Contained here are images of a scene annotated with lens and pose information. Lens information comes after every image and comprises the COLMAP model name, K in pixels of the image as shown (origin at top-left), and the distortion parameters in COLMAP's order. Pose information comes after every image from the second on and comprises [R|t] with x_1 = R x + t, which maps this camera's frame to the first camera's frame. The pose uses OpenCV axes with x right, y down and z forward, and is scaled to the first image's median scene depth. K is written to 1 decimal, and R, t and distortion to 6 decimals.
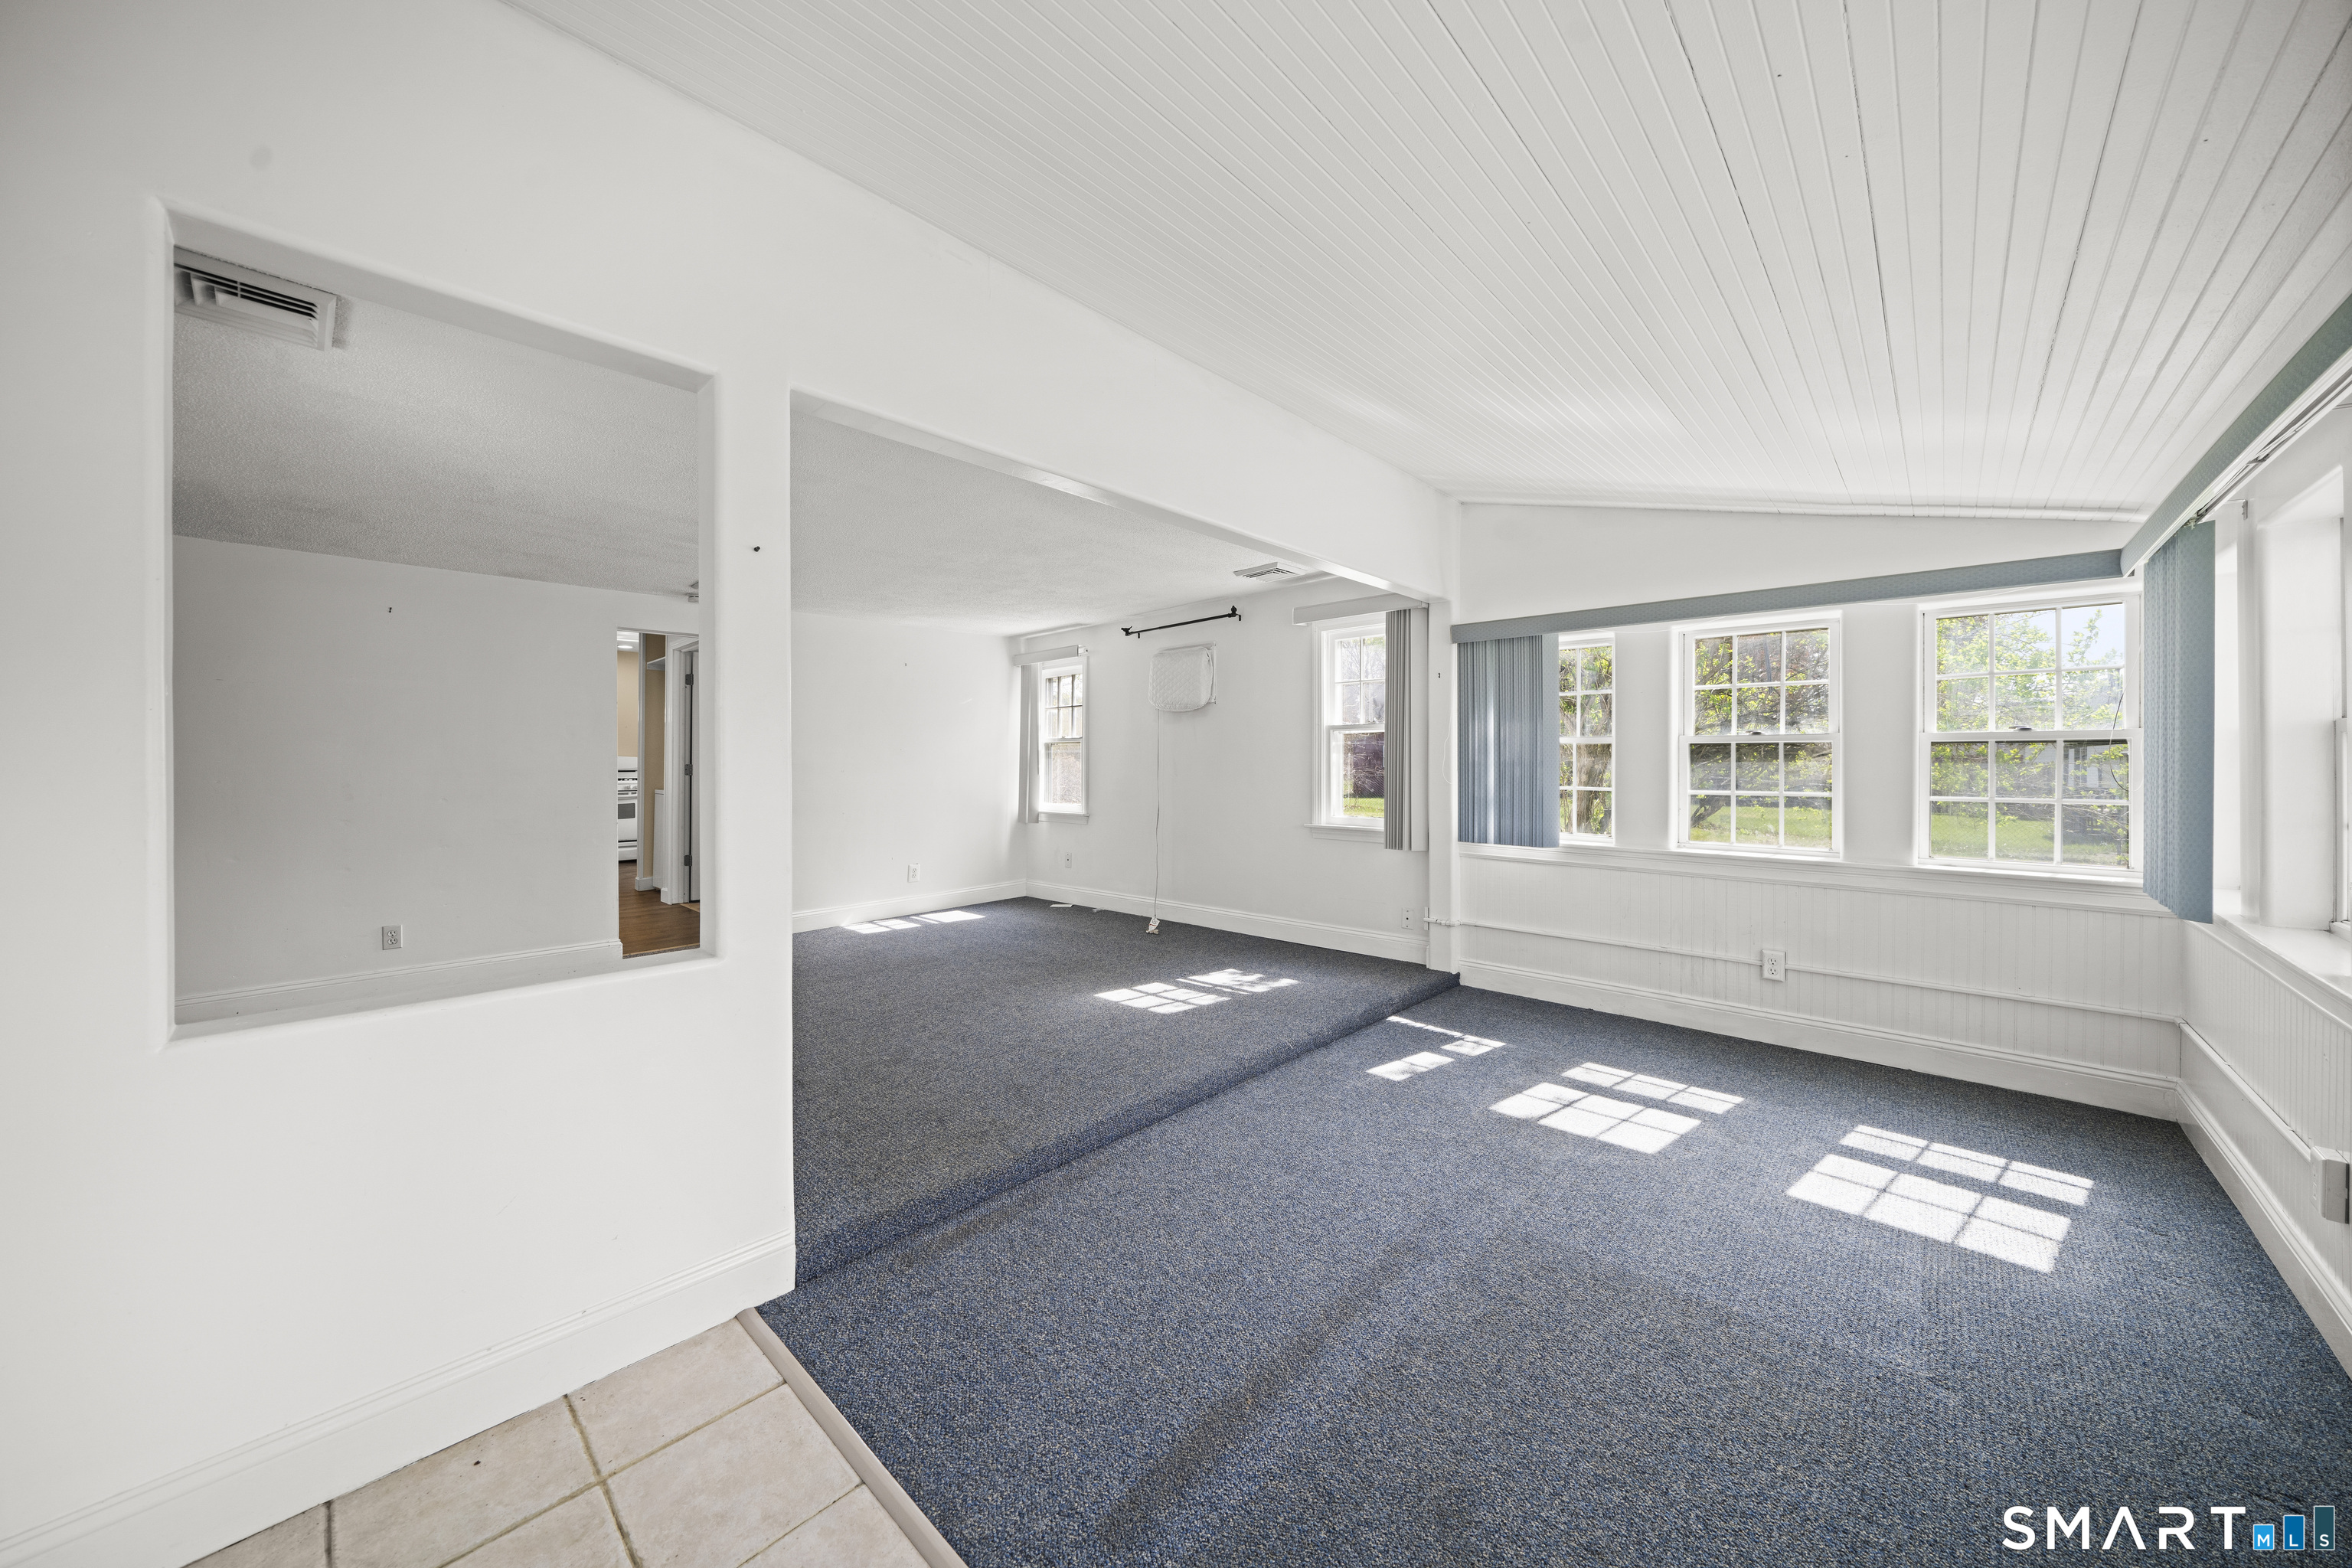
lens RADIAL K [[816.9, 0, 1166.8], [0, 816.9, 774.3], [0, 0, 1]] dist [-0.004205, -0.000119]
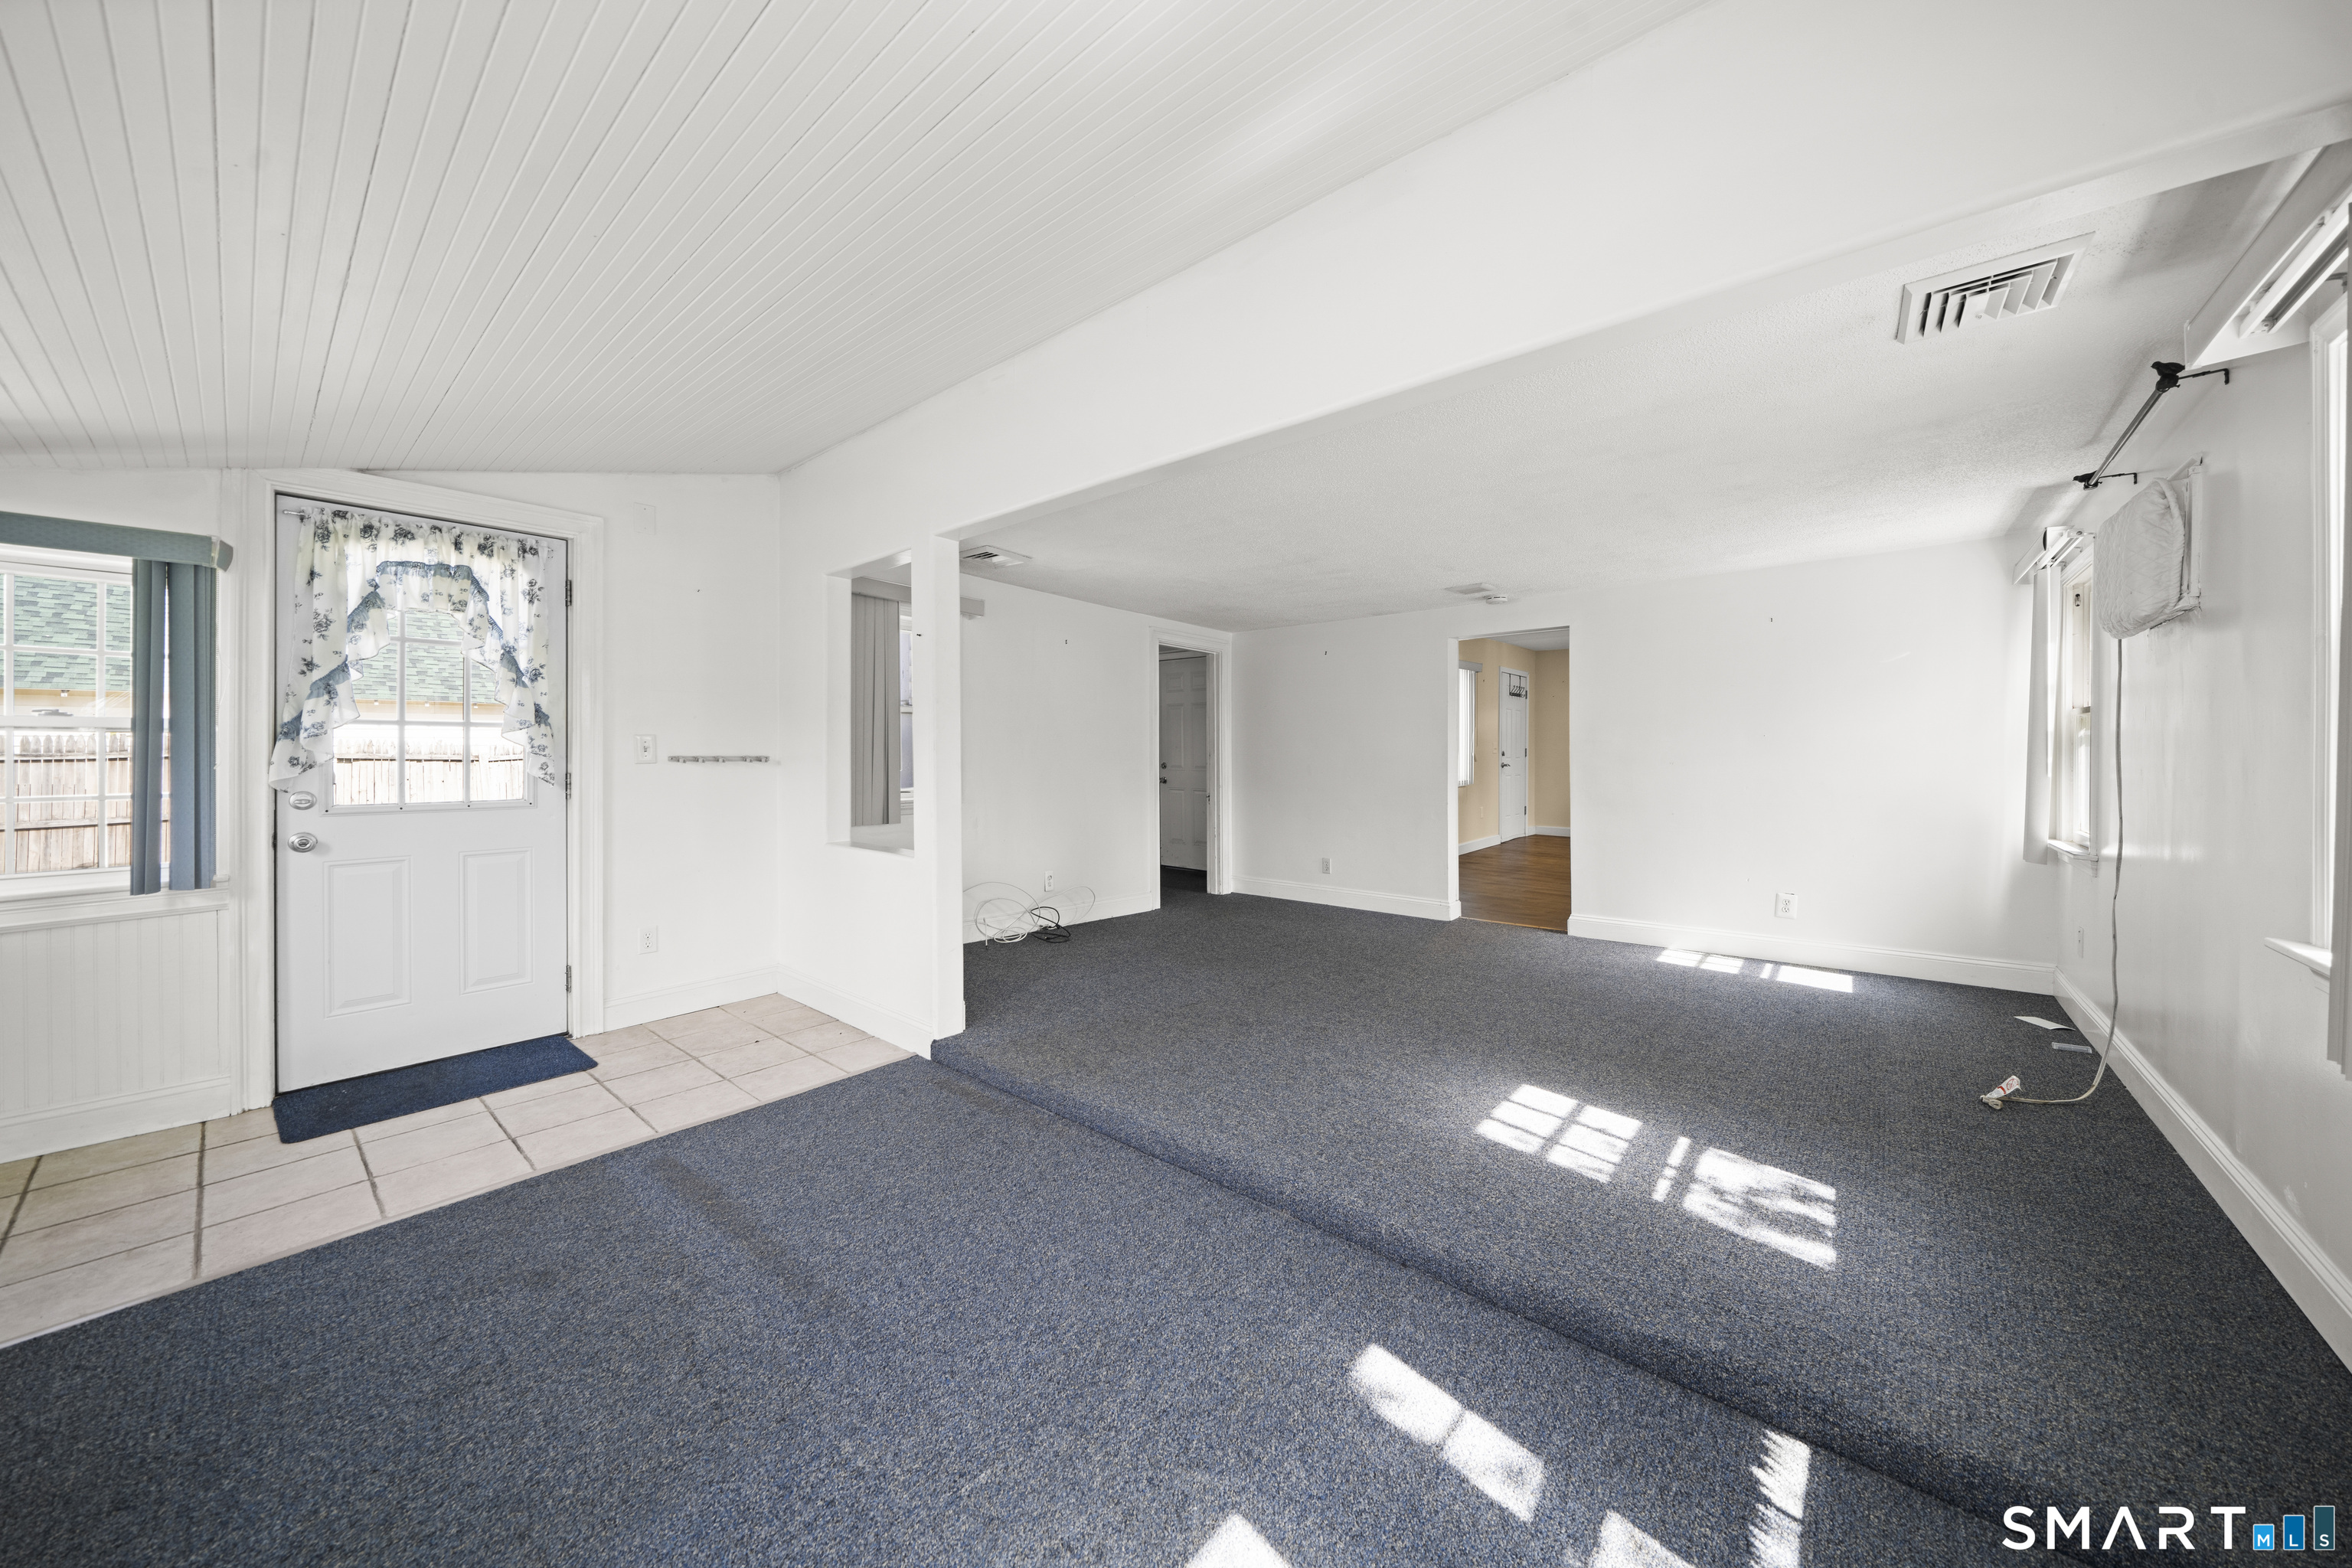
lens RADIAL K [[816.9, 0, 1177.7], [0, 816.9, 739.0], [0, 0, 1]] dist [-0.004205, -0.000119]
pose [[0.051514, -0.014859, -0.998562, 0.622990], [-0.015323, 0.999760, -0.015667, -0.012028], [0.998555, 0.016108, 0.051274, 0.683554]]
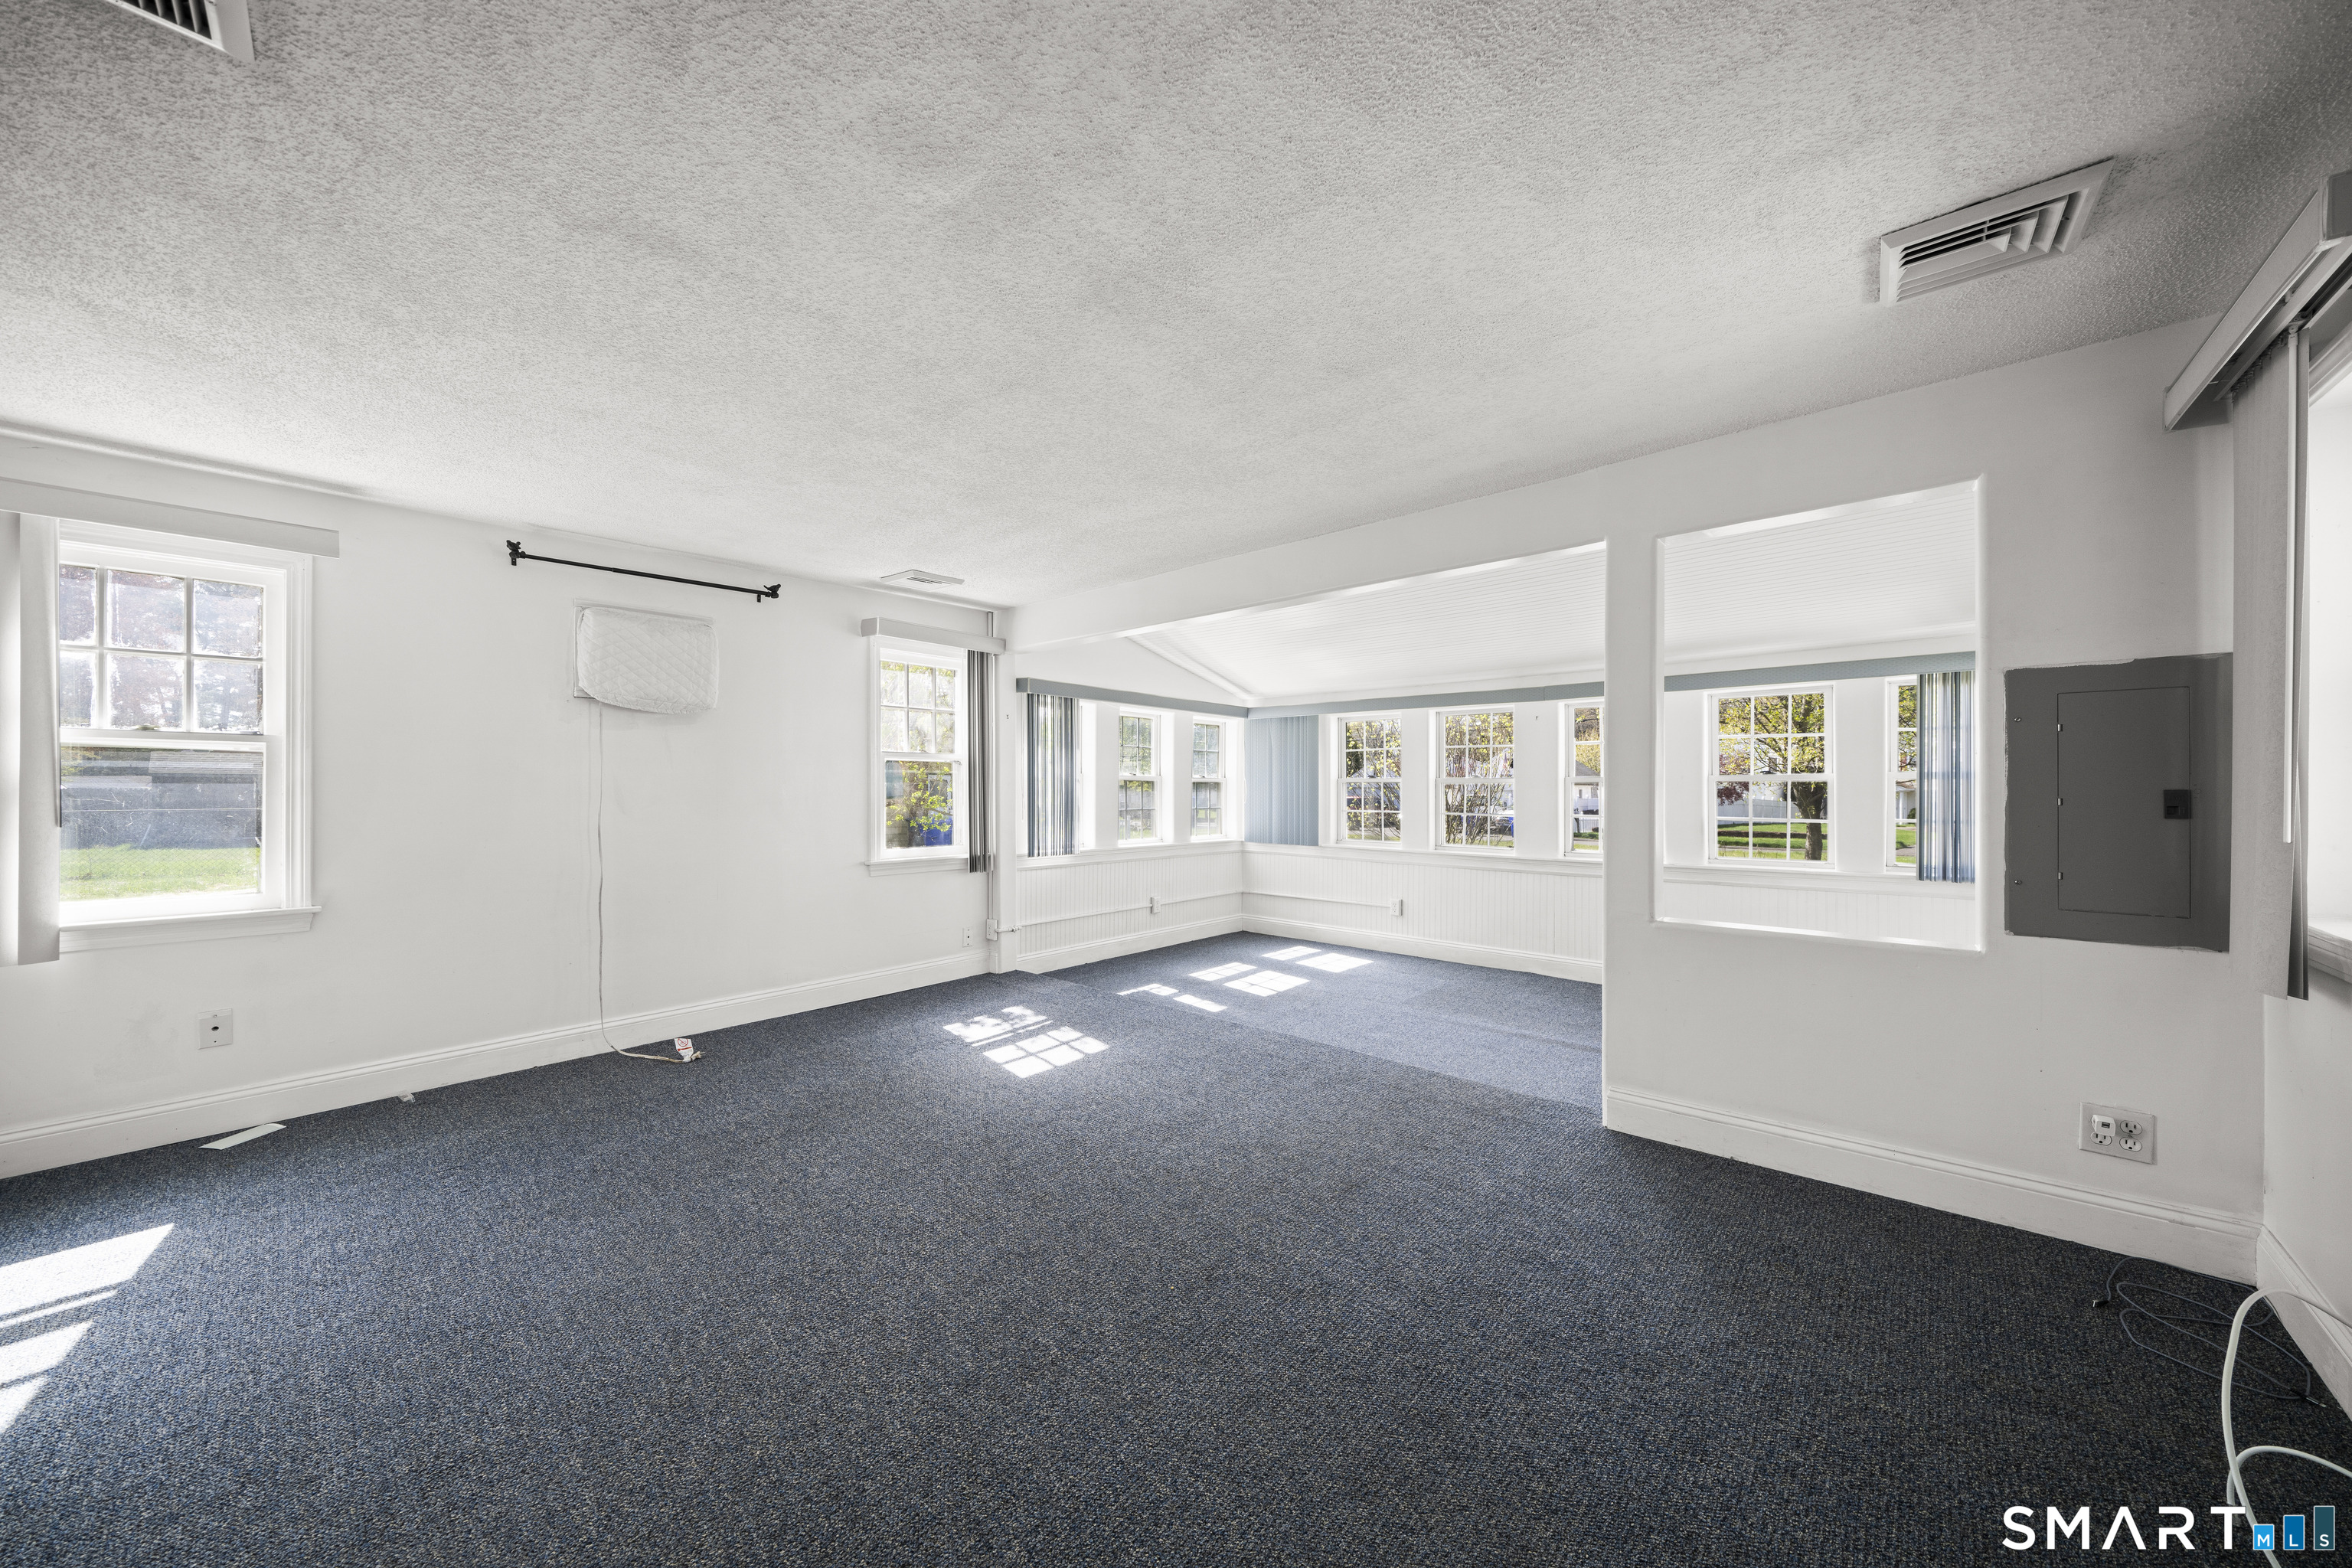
lens RADIAL K [[816.9, 0, 1182.6], [0, 816.9, 793.7], [0, 0, 1]] dist [-0.004205, -0.000119]
pose [[-0.046437, -0.001764, 0.998920, -0.941287], [0.014735, 0.999888, 0.002451, -0.012721], [-0.998813, 0.014833, -0.046406, 0.905916]]
